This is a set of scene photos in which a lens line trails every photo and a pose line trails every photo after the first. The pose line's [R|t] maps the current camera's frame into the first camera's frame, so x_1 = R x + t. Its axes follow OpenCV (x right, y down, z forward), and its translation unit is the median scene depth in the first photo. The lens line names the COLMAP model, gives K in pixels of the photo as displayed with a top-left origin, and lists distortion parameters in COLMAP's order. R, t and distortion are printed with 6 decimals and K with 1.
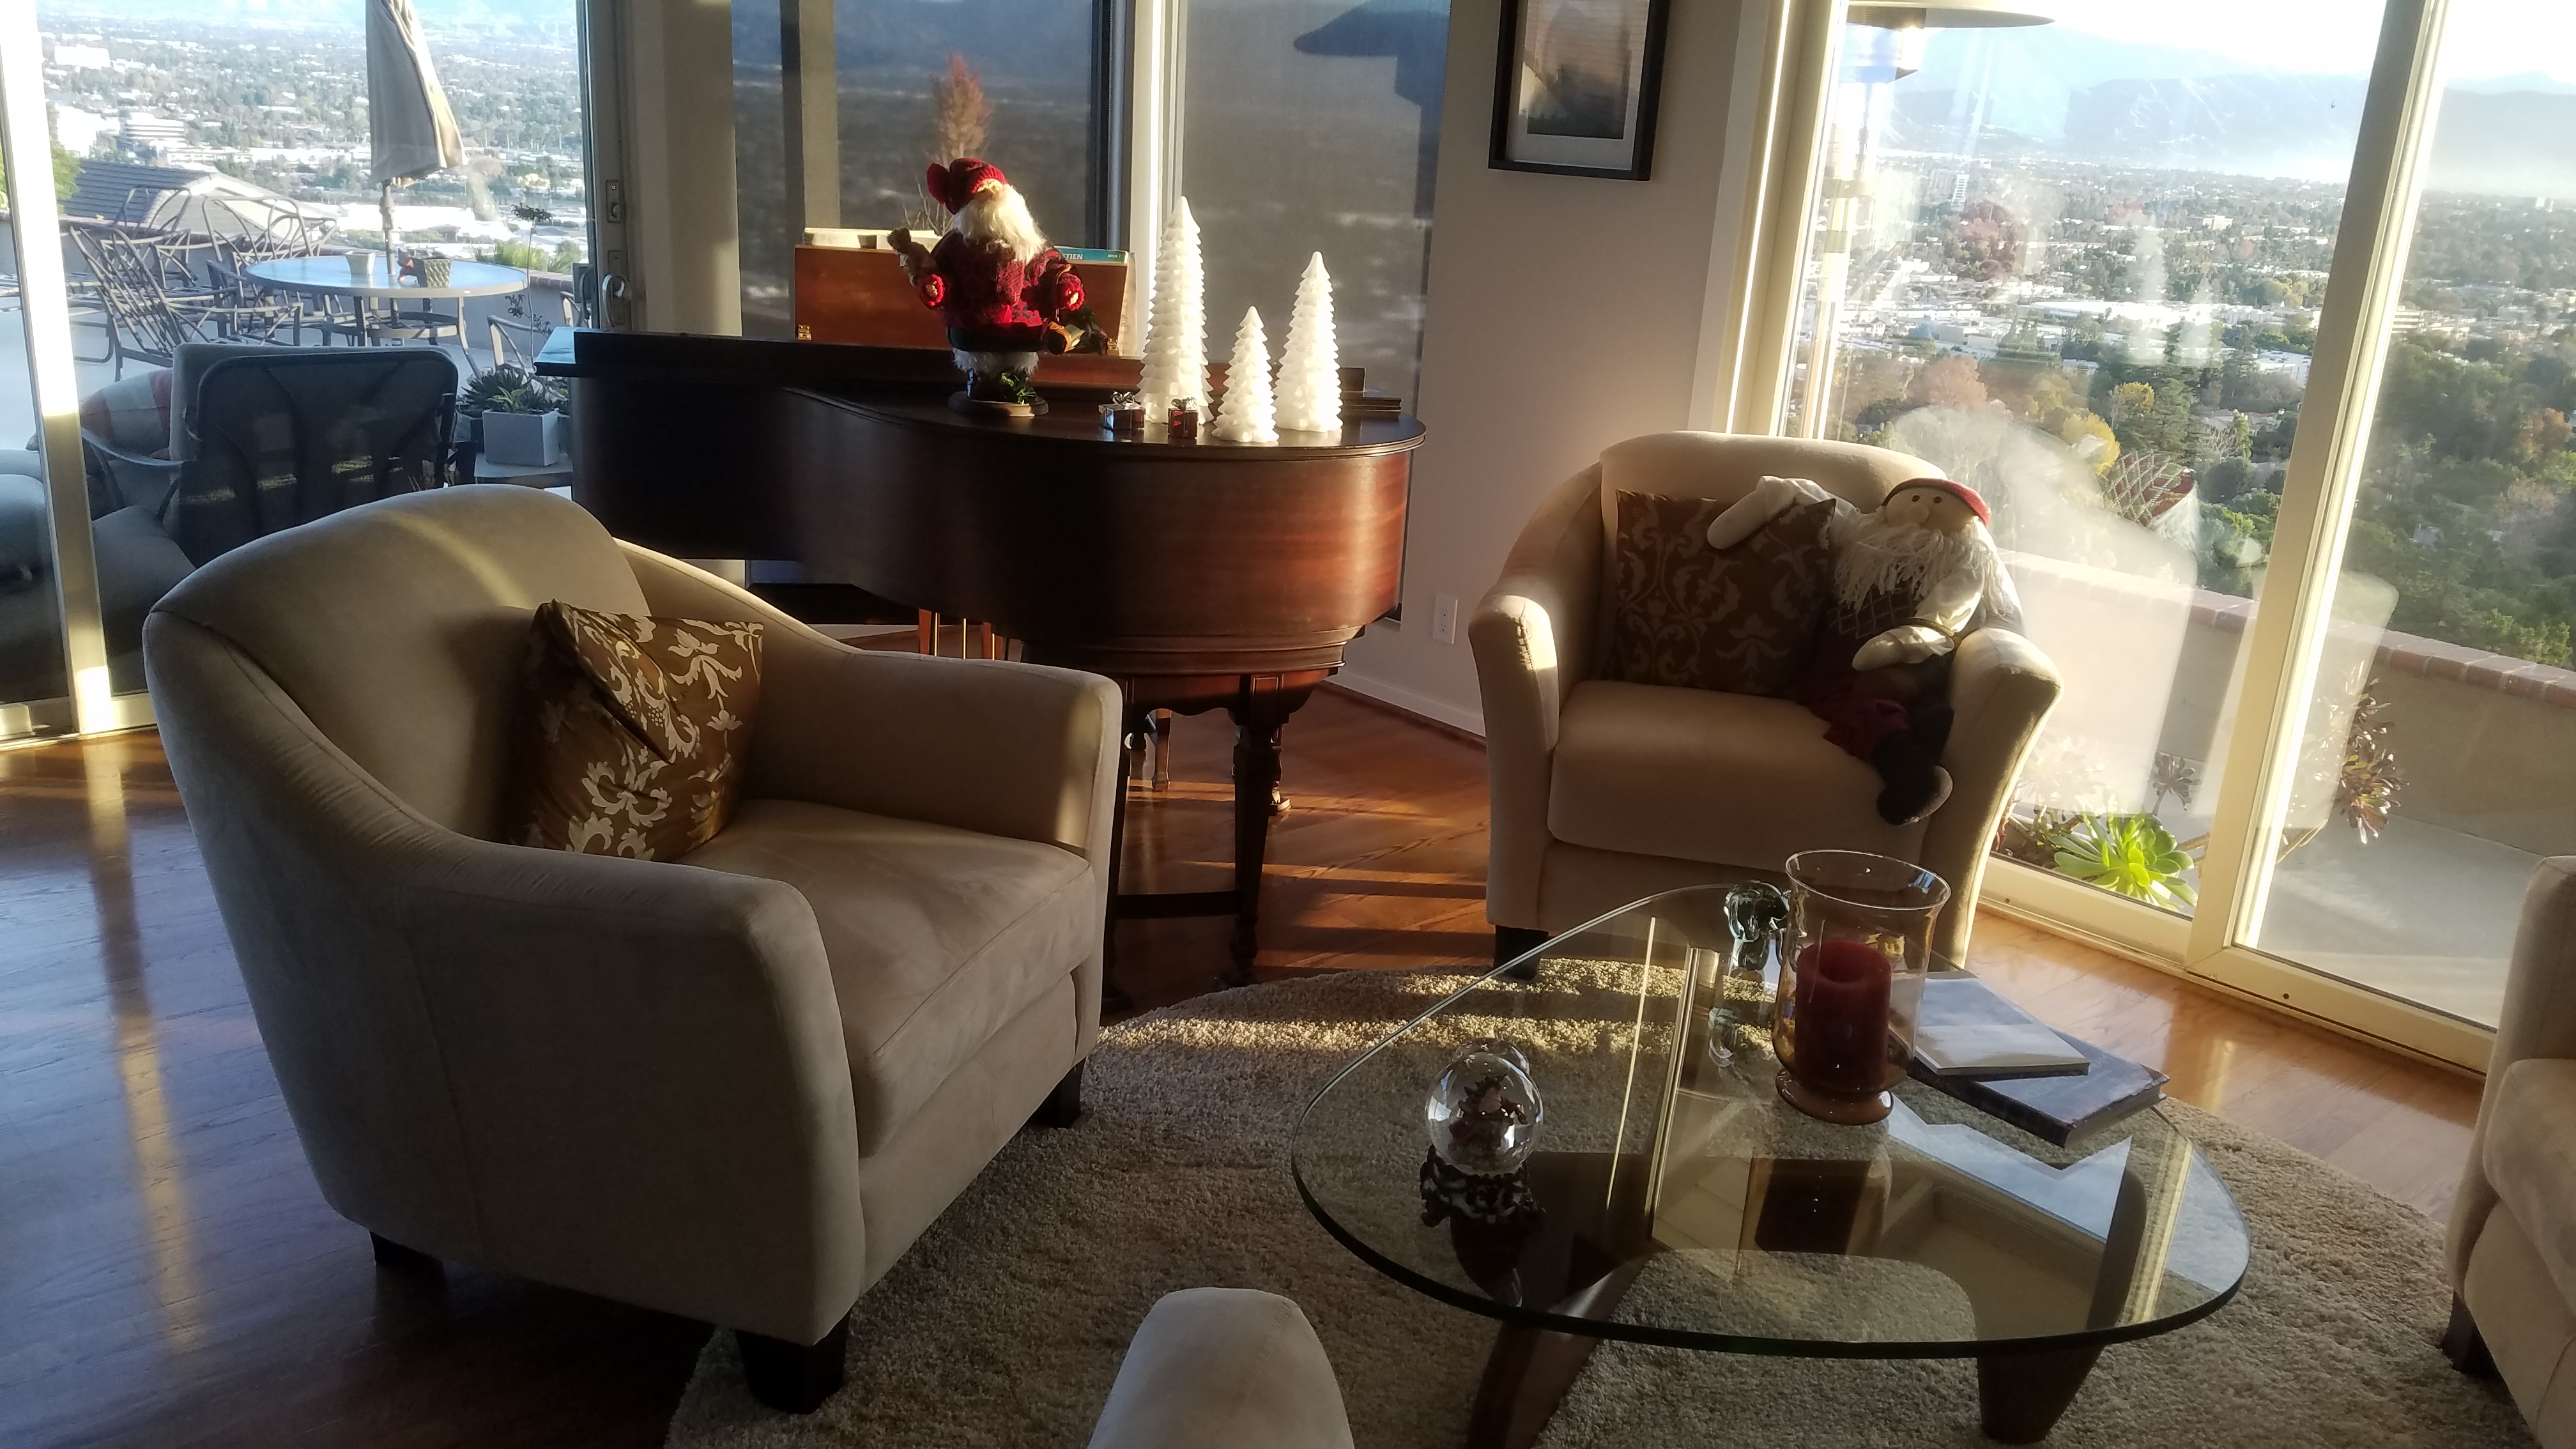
lens RADIAL K [[1935.8, 0, 1298.4], [0, 1935.8, 721.2], [0, 0, 1]] dist [0.015629, -0.015154]
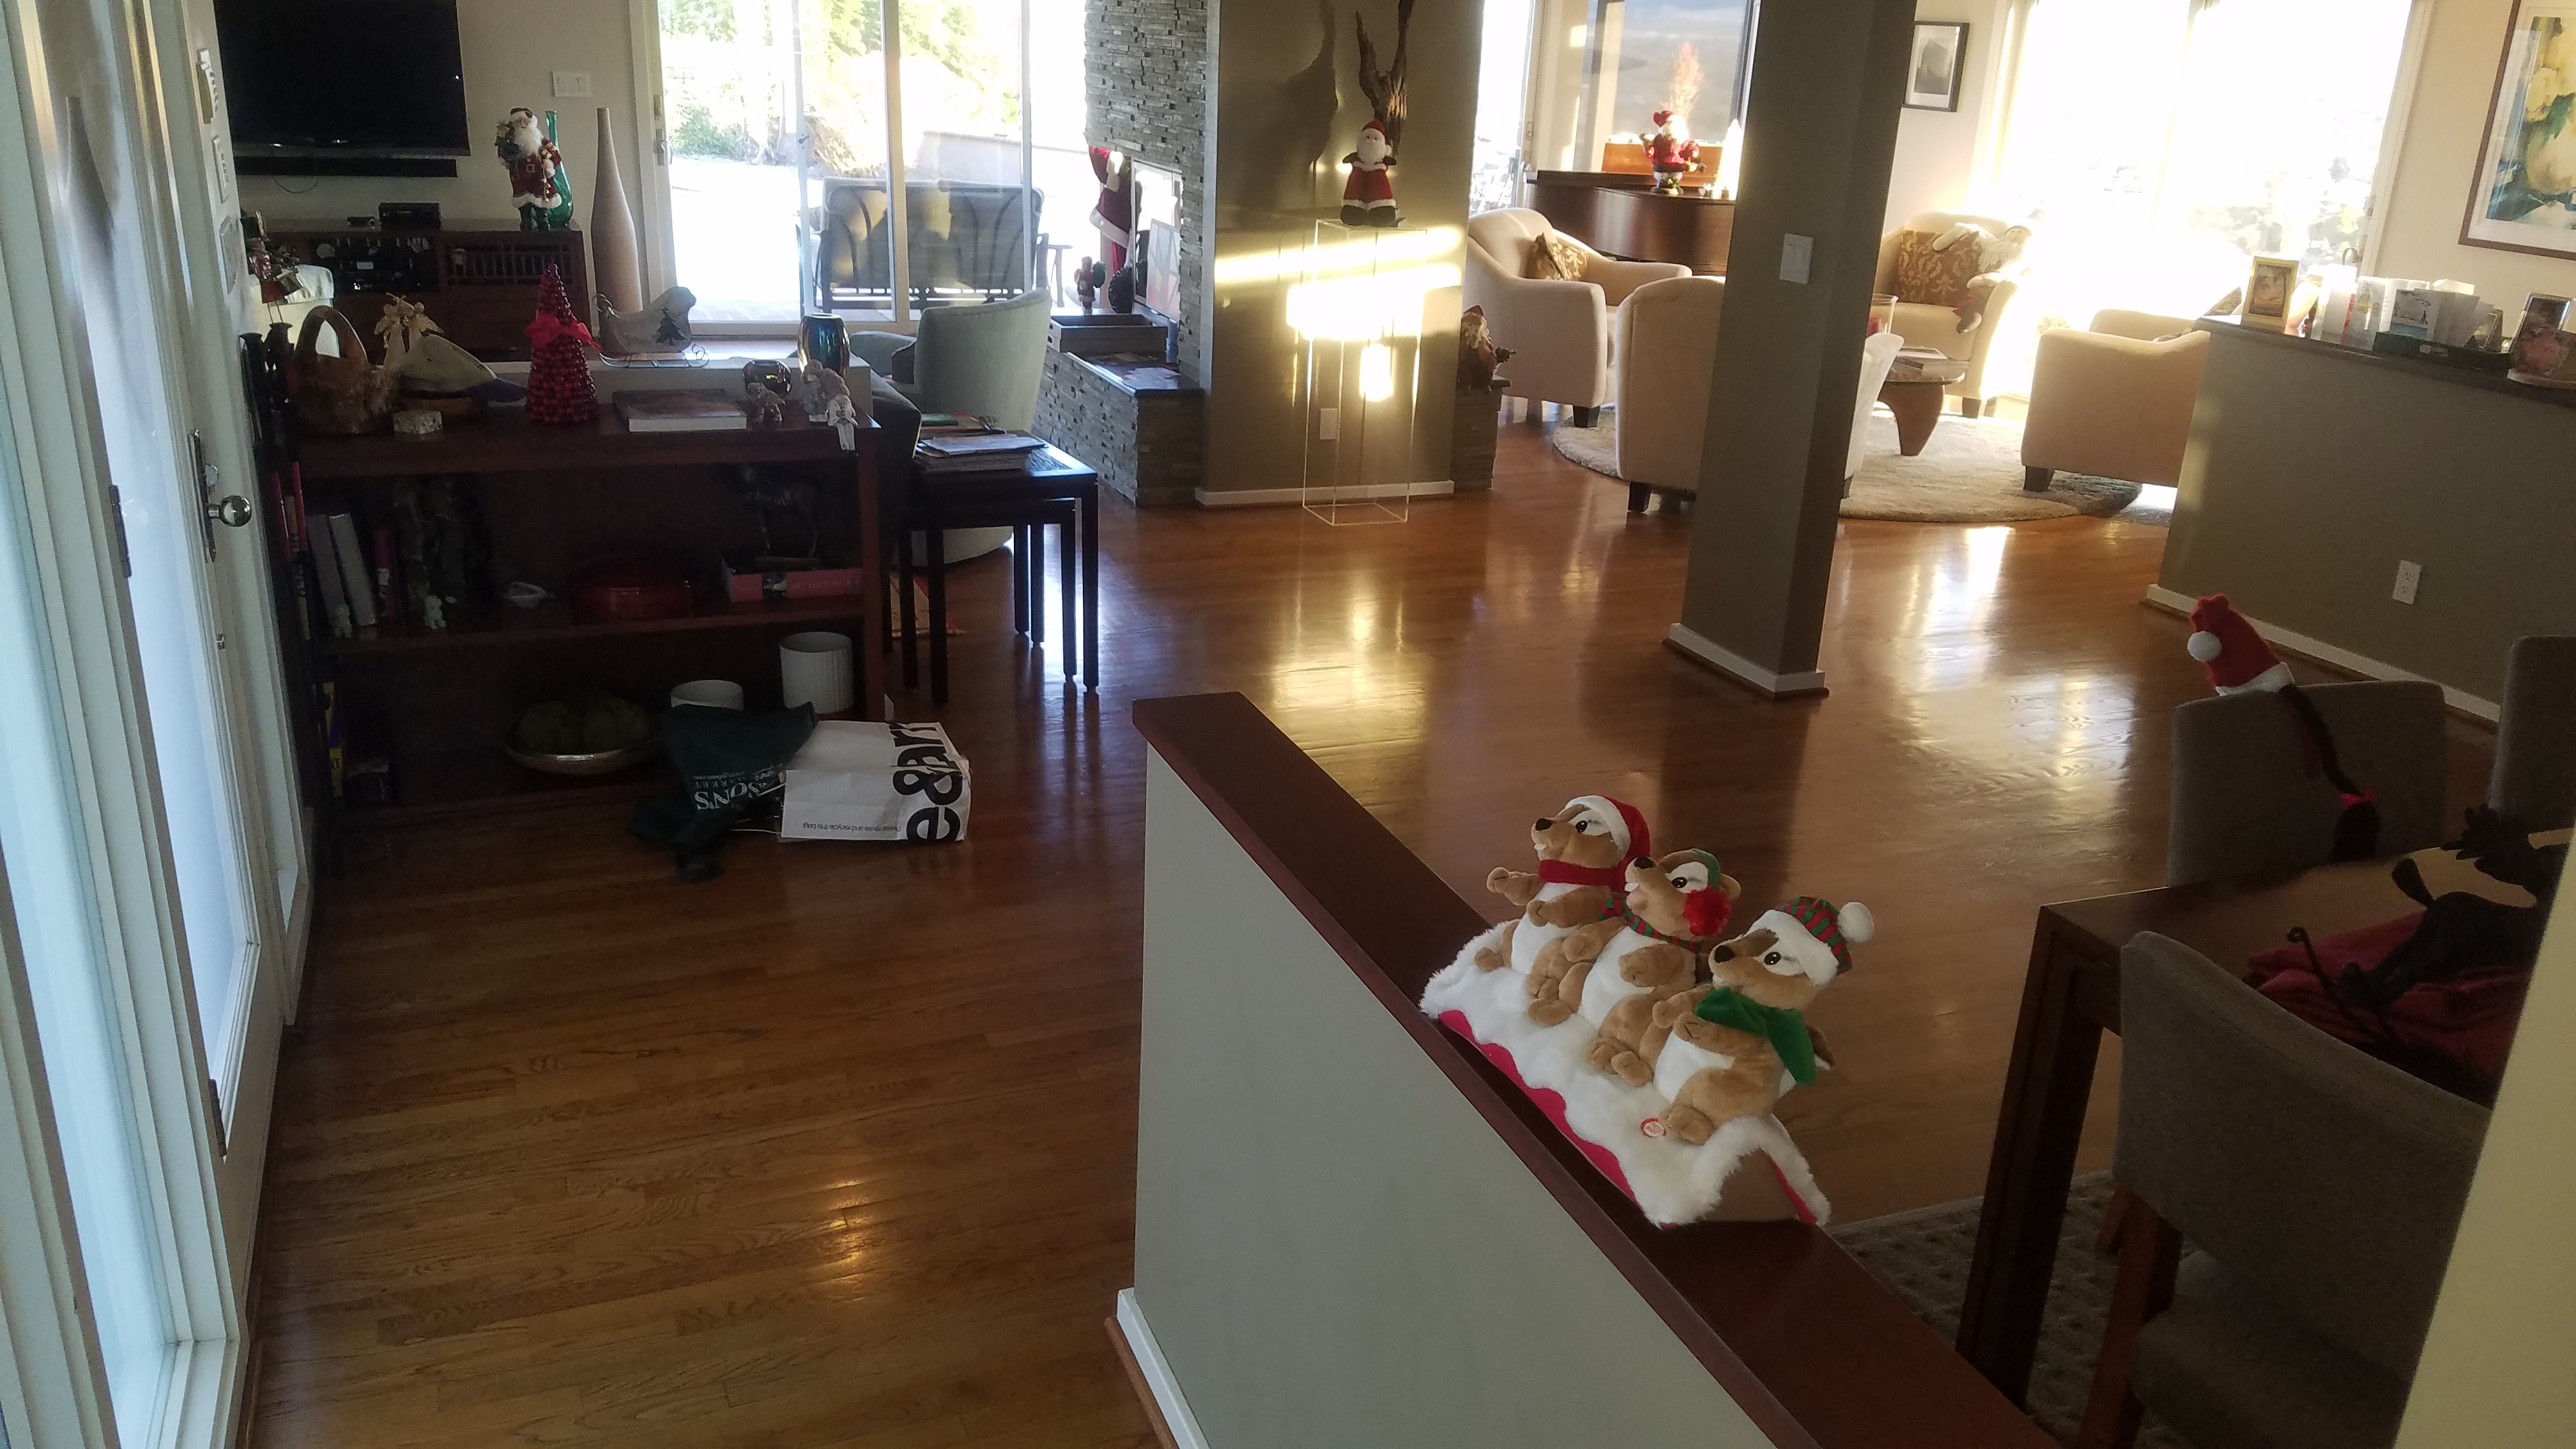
lens RADIAL K [[1935.8, 0, 1277.3], [0, 1935.8, 744.8], [0, 0, 1]] dist [0.015629, -0.015154]
pose [[0.928963, 0.095326, -0.357687, 0.443712], [-0.085668, 0.995404, 0.042789, 0.619164], [0.360122, -0.009107, 0.932861, -2.047022]]
